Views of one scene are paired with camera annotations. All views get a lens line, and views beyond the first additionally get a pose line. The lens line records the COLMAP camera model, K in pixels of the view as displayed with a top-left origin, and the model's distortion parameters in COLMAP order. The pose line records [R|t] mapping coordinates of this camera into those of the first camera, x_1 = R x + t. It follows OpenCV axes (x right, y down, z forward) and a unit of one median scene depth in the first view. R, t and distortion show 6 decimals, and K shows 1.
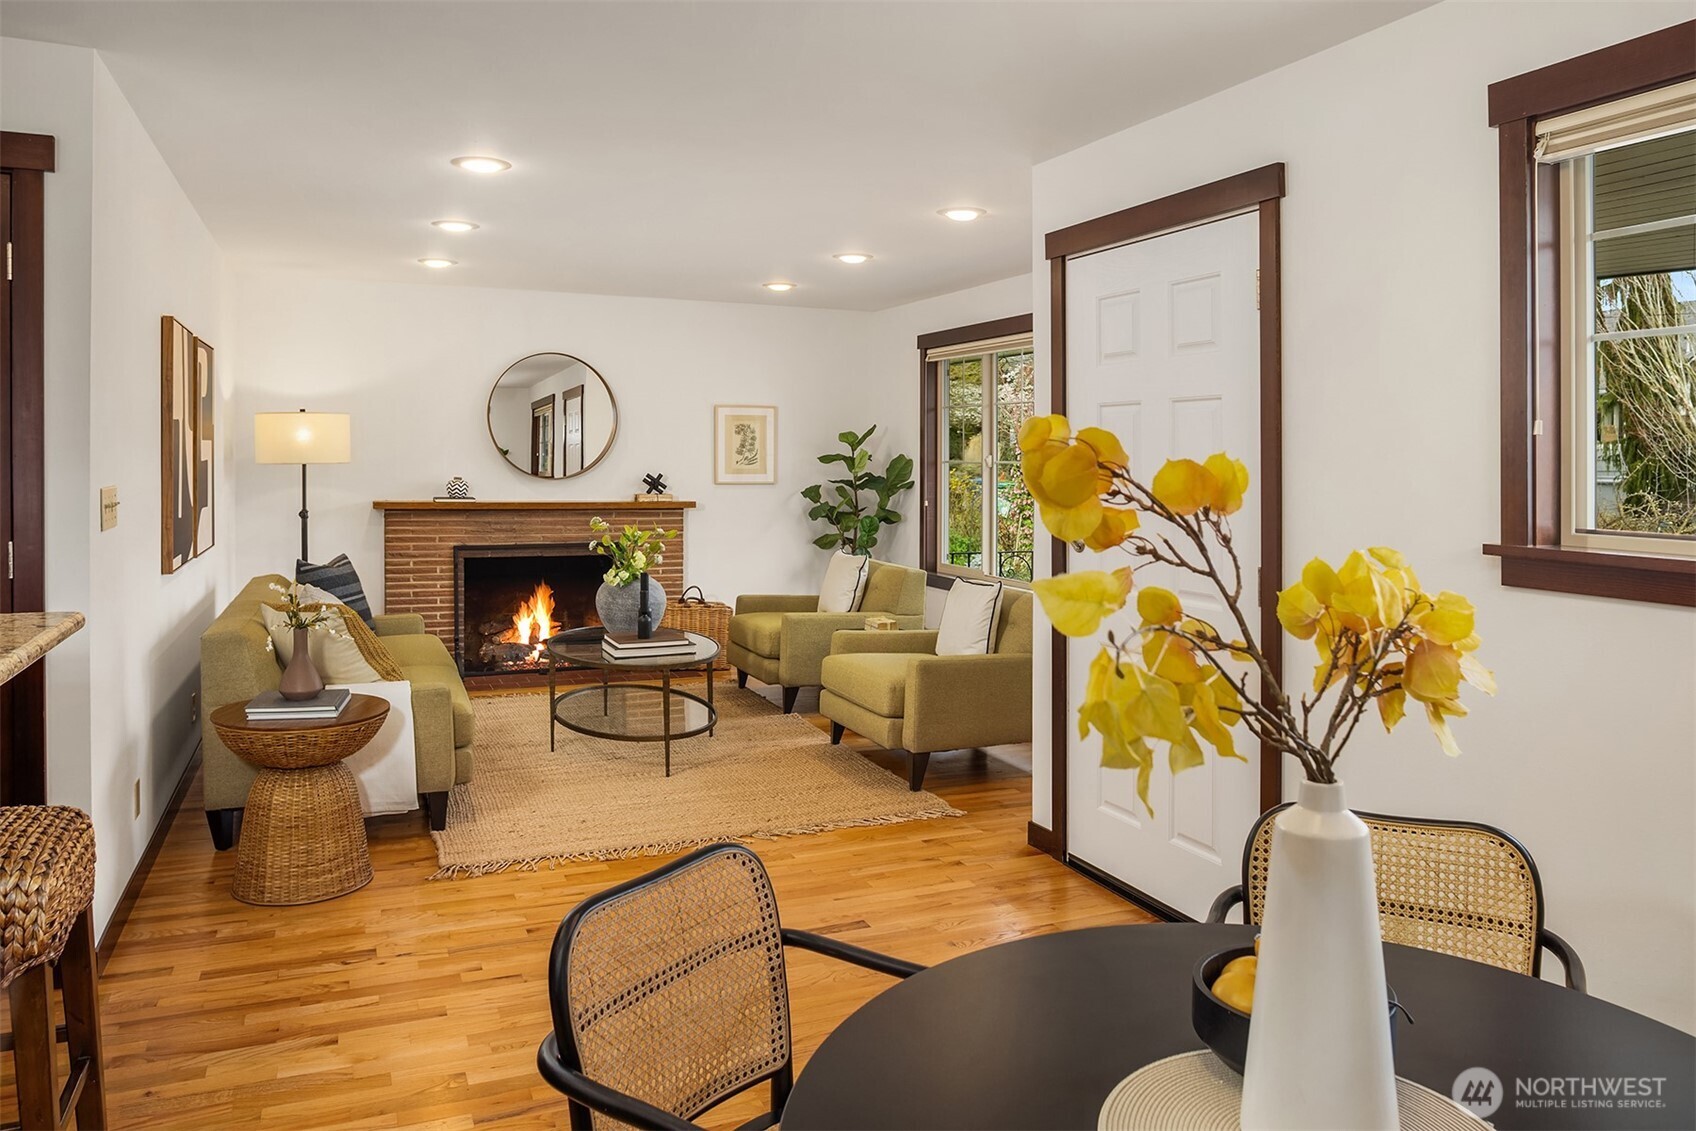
lens RADIAL K [[1179.7, 0, 830.9], [0, 1179.7, 441.4], [0, 0, 1]] dist [-0.050860, 0.025443]
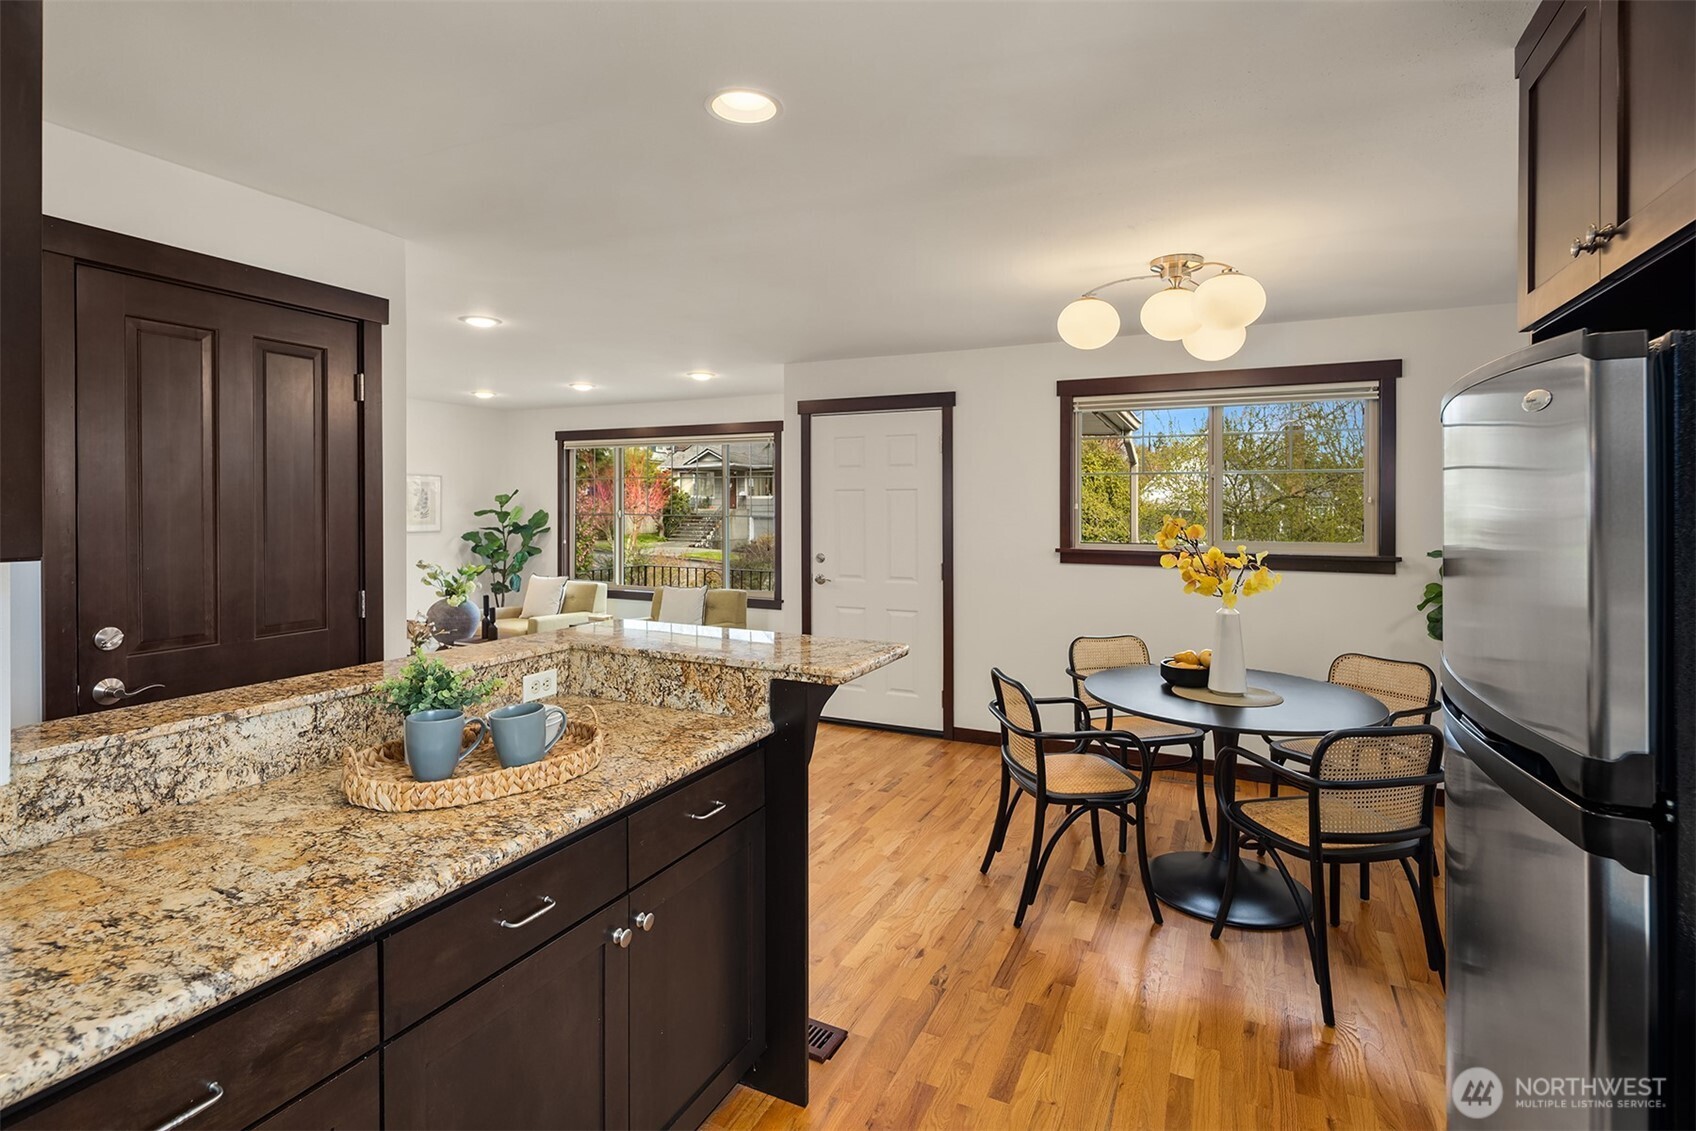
lens RADIAL K [[817.7, 0, 840.6], [0, 817.7, 505.3], [0, 0, 1]] dist [0.008751, -0.006521]
pose [[0.754145, -0.006747, 0.656674, -0.370627], [-0.004836, 0.999863, 0.015827, -0.014165], [-0.656690, -0.015111, 0.754009, -0.041837]]
